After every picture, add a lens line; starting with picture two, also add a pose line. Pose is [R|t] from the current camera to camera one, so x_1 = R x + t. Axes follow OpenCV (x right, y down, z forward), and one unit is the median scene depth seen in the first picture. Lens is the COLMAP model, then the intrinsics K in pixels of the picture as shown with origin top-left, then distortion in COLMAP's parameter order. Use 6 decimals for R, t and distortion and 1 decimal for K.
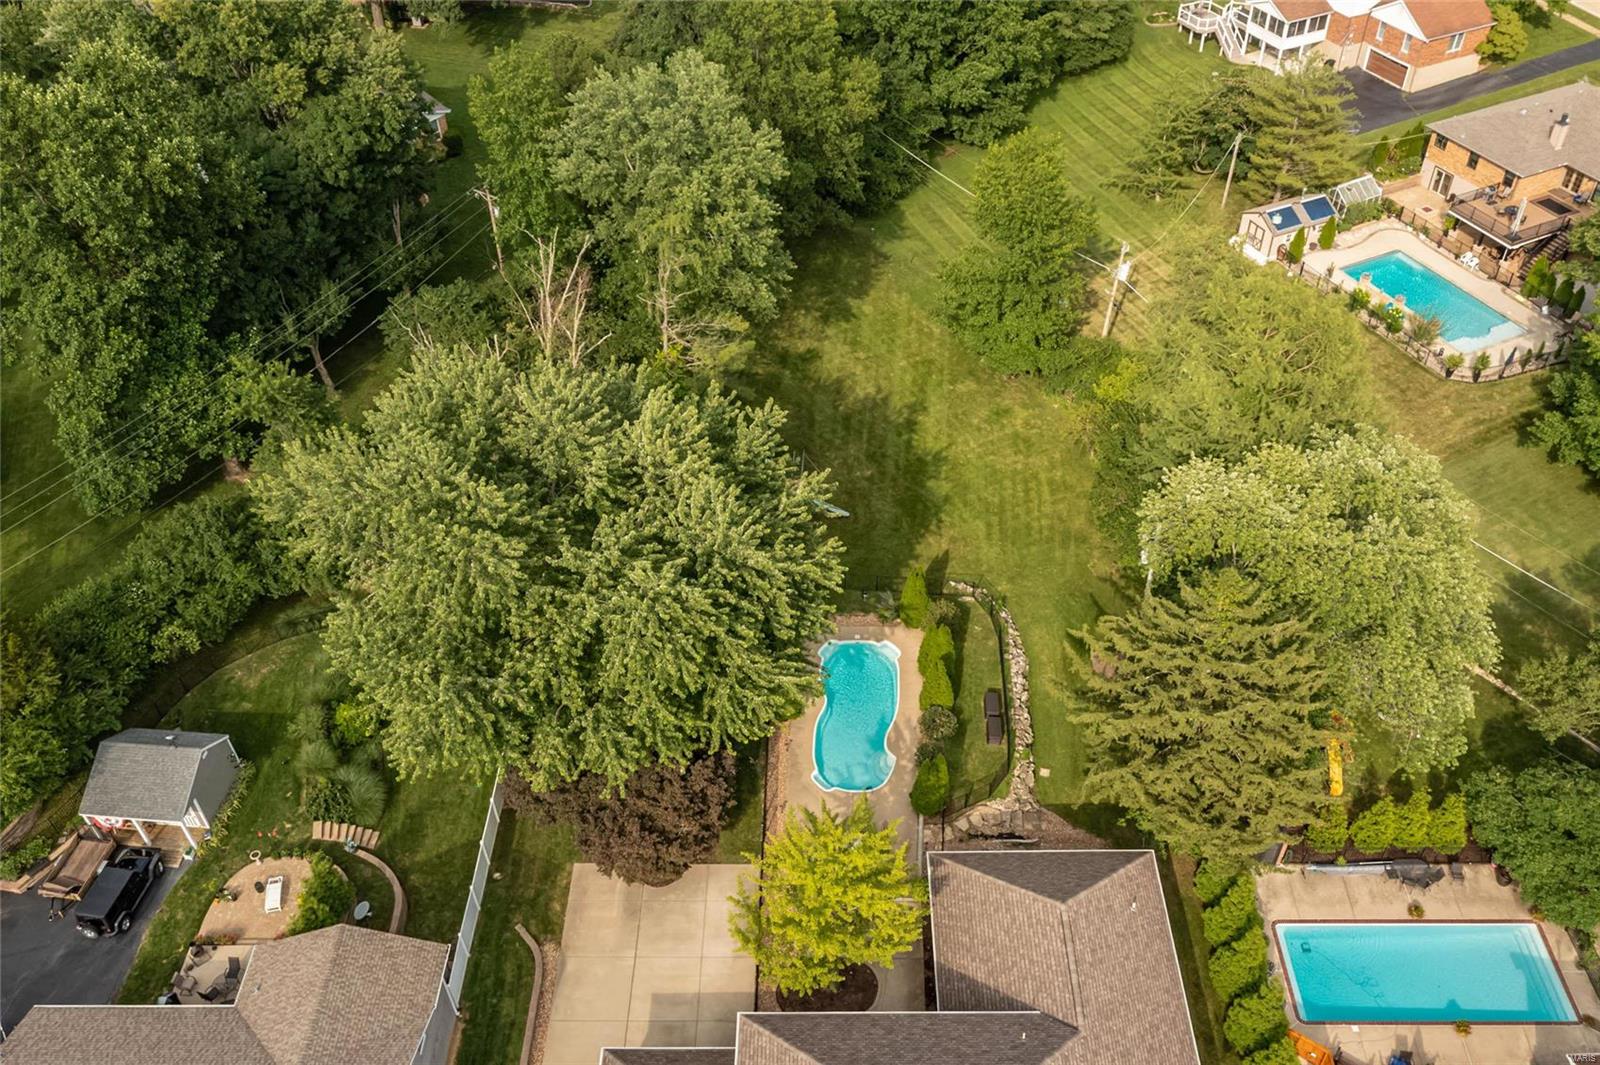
lens RADIAL K [[1096.2, 0, 765.0], [0, 1096.2, 596.2], [0, 0, 1]] dist [-0.011194, 0.003685]
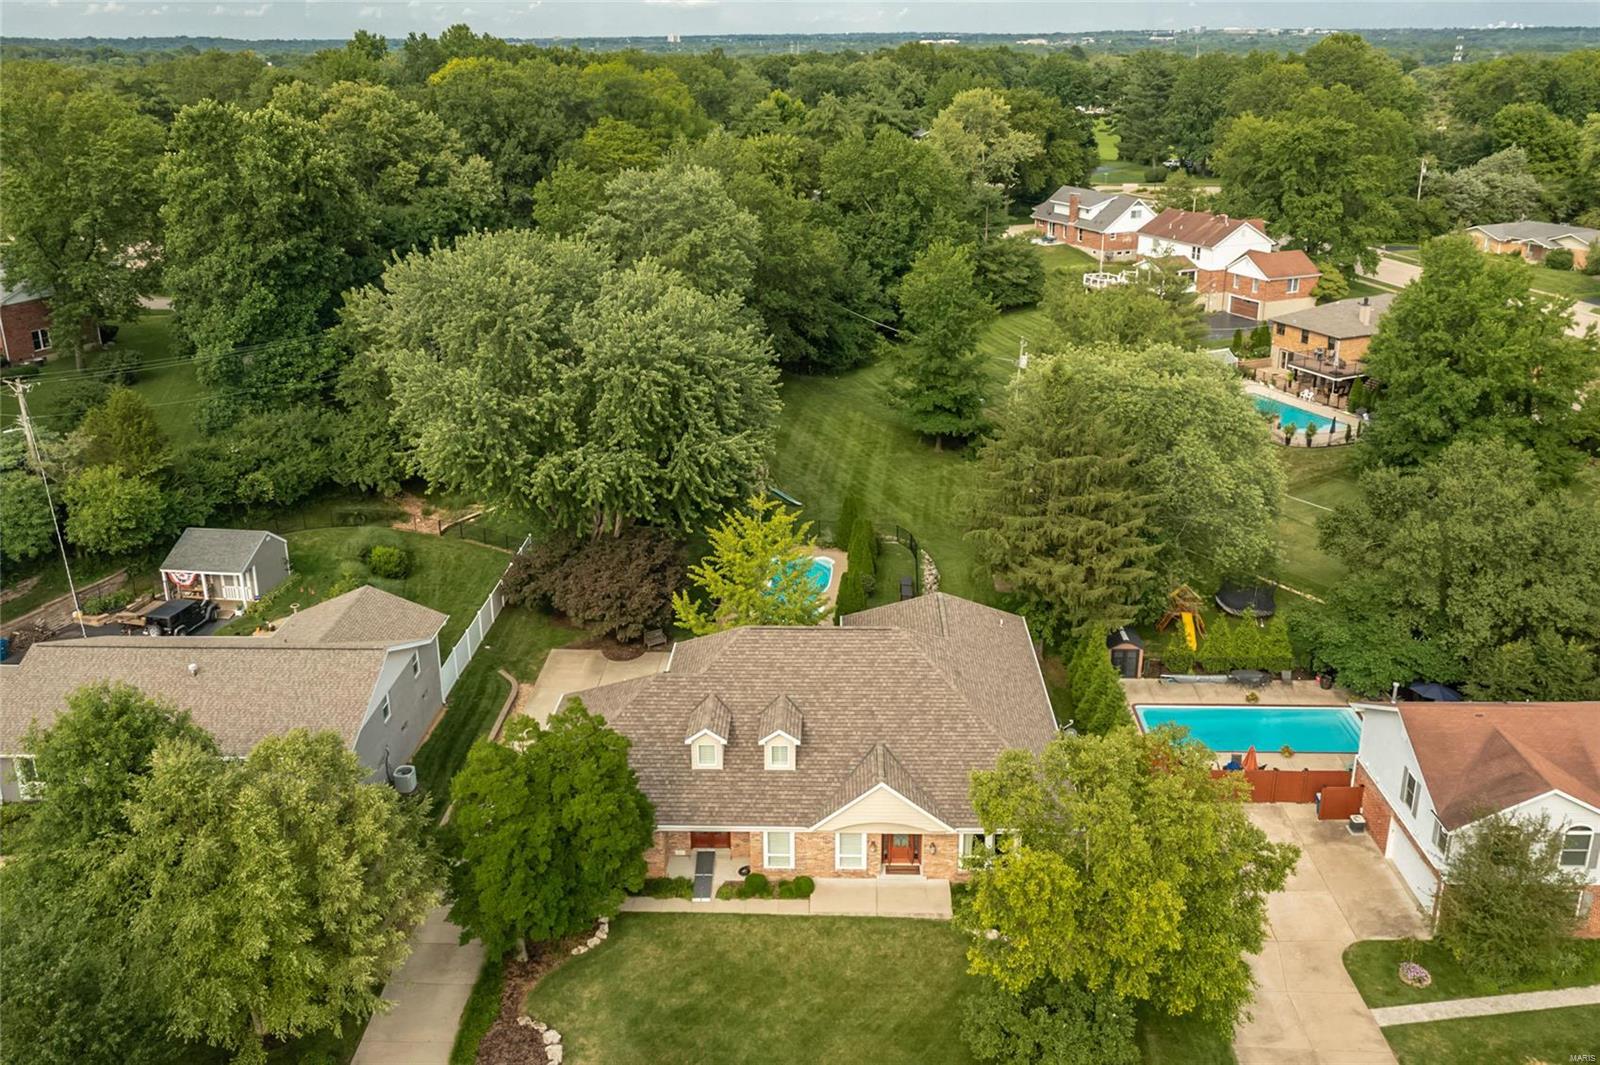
lens RADIAL K [[1096.2, 0, 765.0], [0, 1096.2, 596.2], [0, 0, 1]] dist [-0.011194, 0.003685]
pose [[0.998991, 0.044253, -0.007631, 0.040999], [-0.044123, 0.935679, -0.350083, 0.370772], [-0.008352, 0.350067, 0.936688, -0.092103]]
